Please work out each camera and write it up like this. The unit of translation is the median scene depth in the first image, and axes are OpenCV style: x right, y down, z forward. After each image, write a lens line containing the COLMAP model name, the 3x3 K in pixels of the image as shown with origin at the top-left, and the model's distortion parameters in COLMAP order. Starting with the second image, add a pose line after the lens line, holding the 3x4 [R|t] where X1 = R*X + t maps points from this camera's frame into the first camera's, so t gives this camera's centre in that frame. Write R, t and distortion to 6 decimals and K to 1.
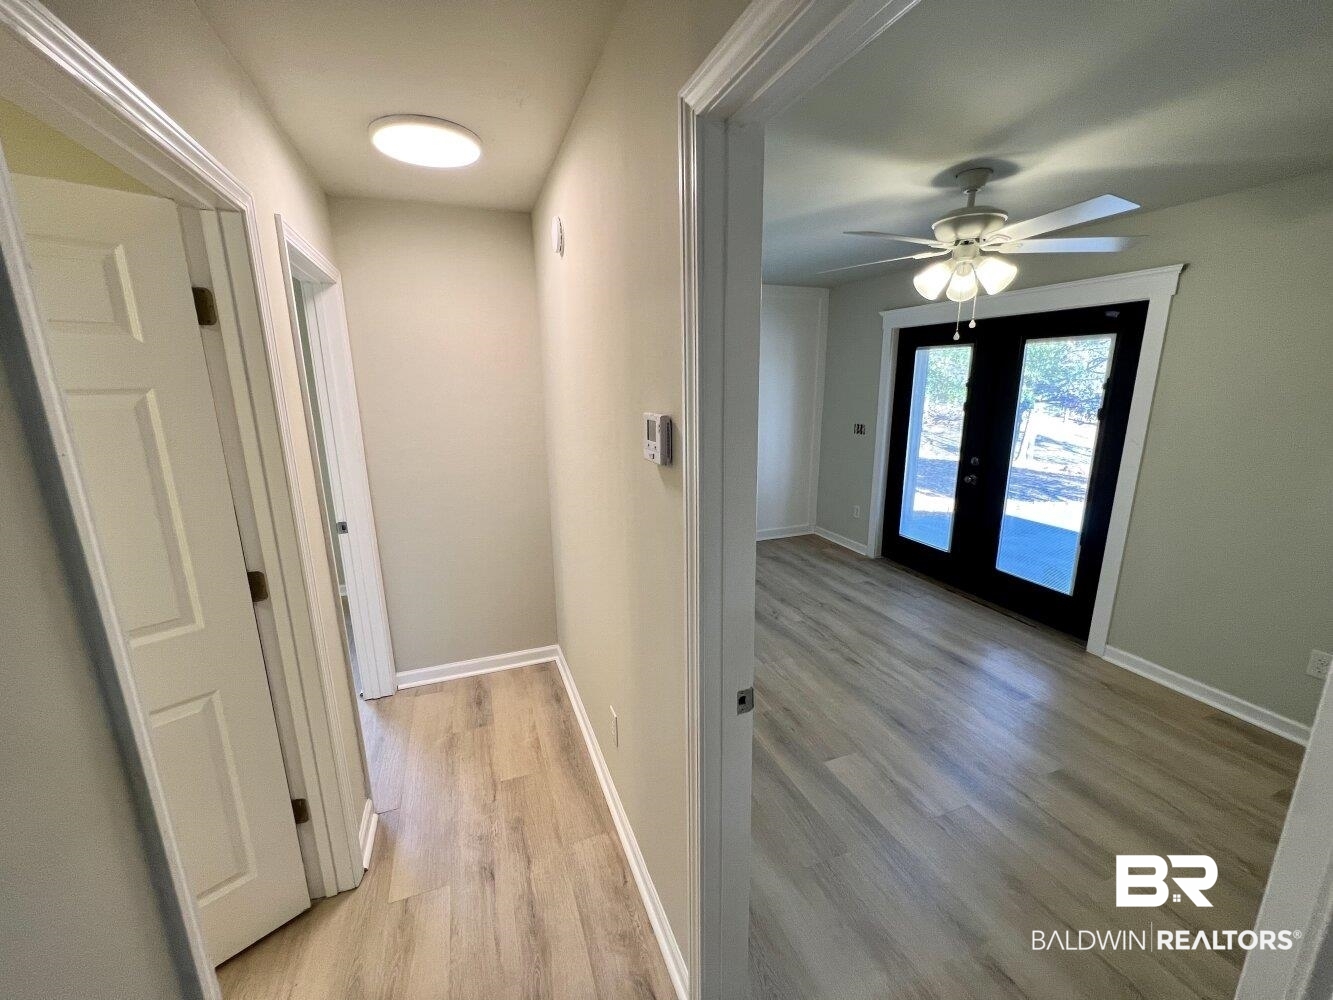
lens RADIAL K [[534.1, 0, 672.7], [0, 534.1, 497.3], [0, 0, 1]] dist [0.001188, 0.000061]
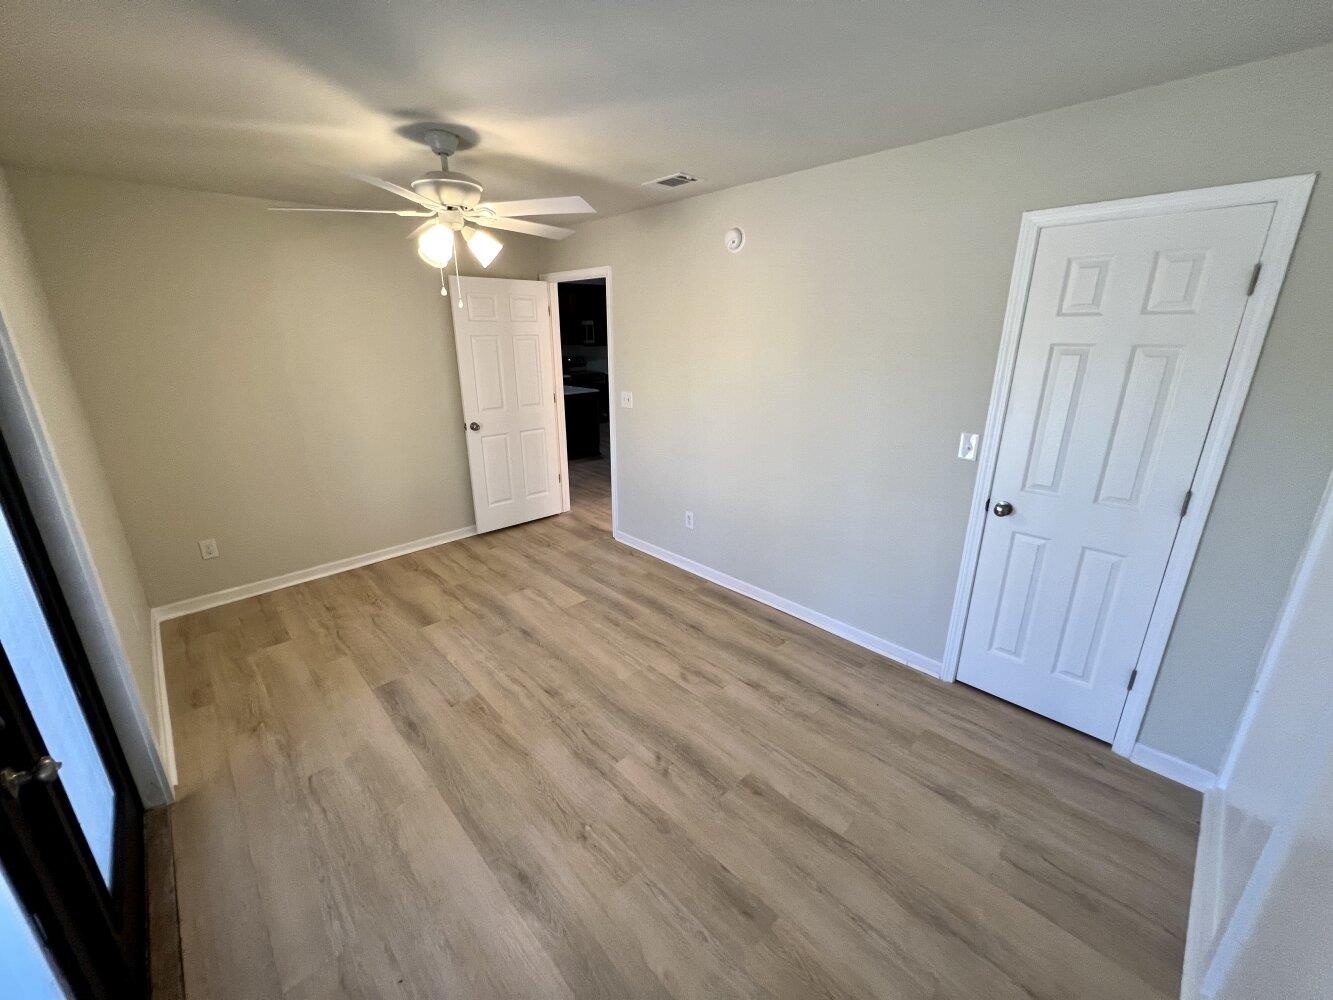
lens RADIAL K [[534.1, 0, 663.2], [0, 534.1, 494.1], [0, 0, 1]] dist [0.001188, 0.000061]
pose [[-0.926200, 0.122330, -0.356637, 0.401607], [-0.073042, 0.869765, 0.488030, -0.351685], [0.369891, 0.478063, -0.796641, 1.463531]]
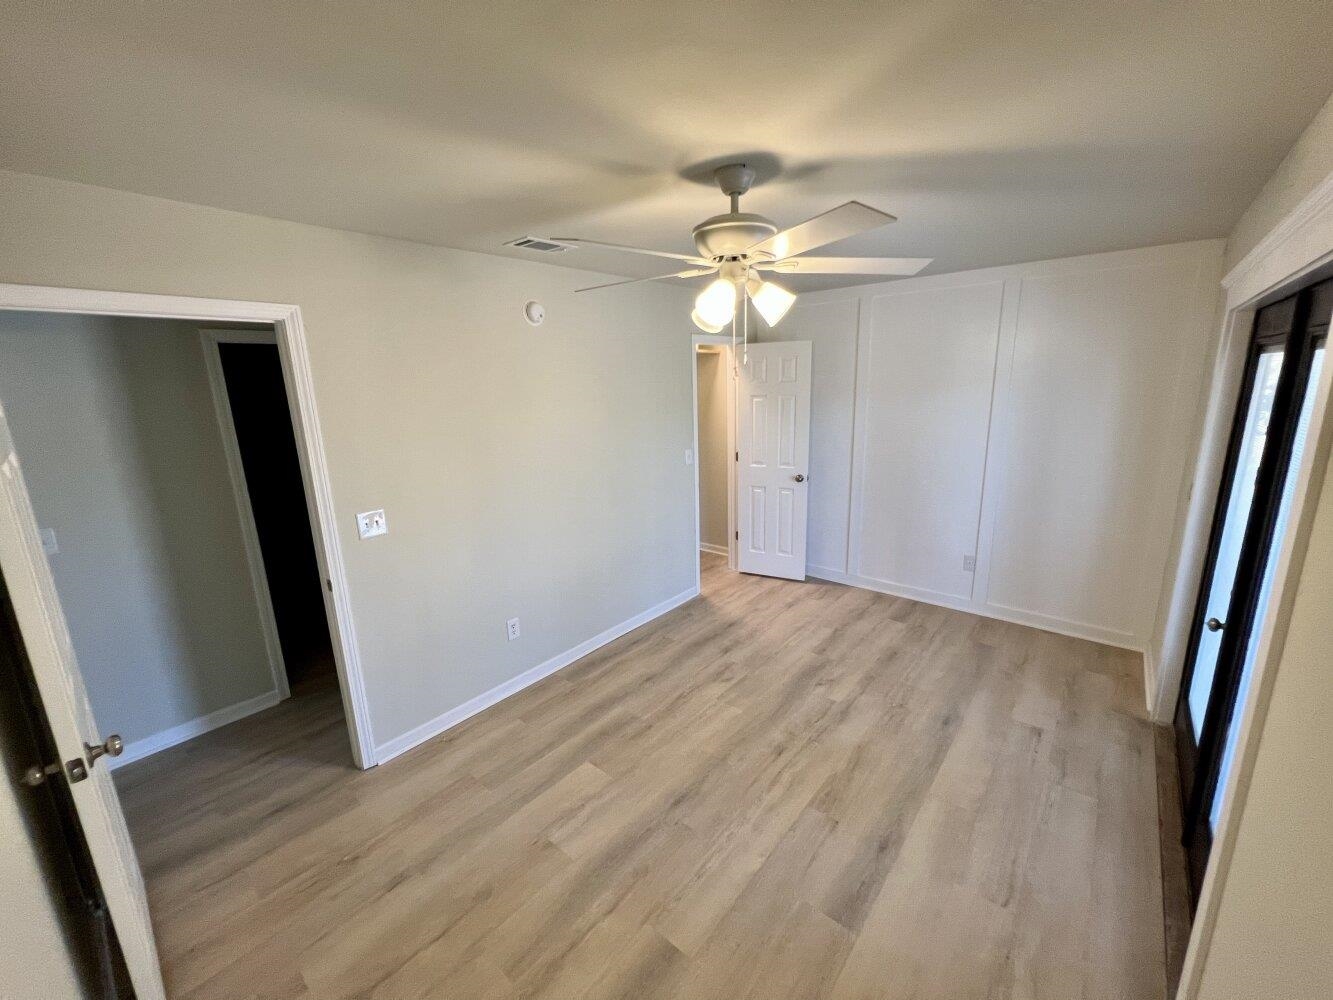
lens RADIAL K [[534.1, 0, 660.6], [0, 534.1, 494.8], [0, 0, 1]] dist [0.001188, 0.000061]
pose [[0.465660, 0.181782, -0.866092, 0.832500], [-0.169706, 0.978855, 0.114206, -0.136599], [0.868539, 0.093800, 0.486663, 0.367651]]
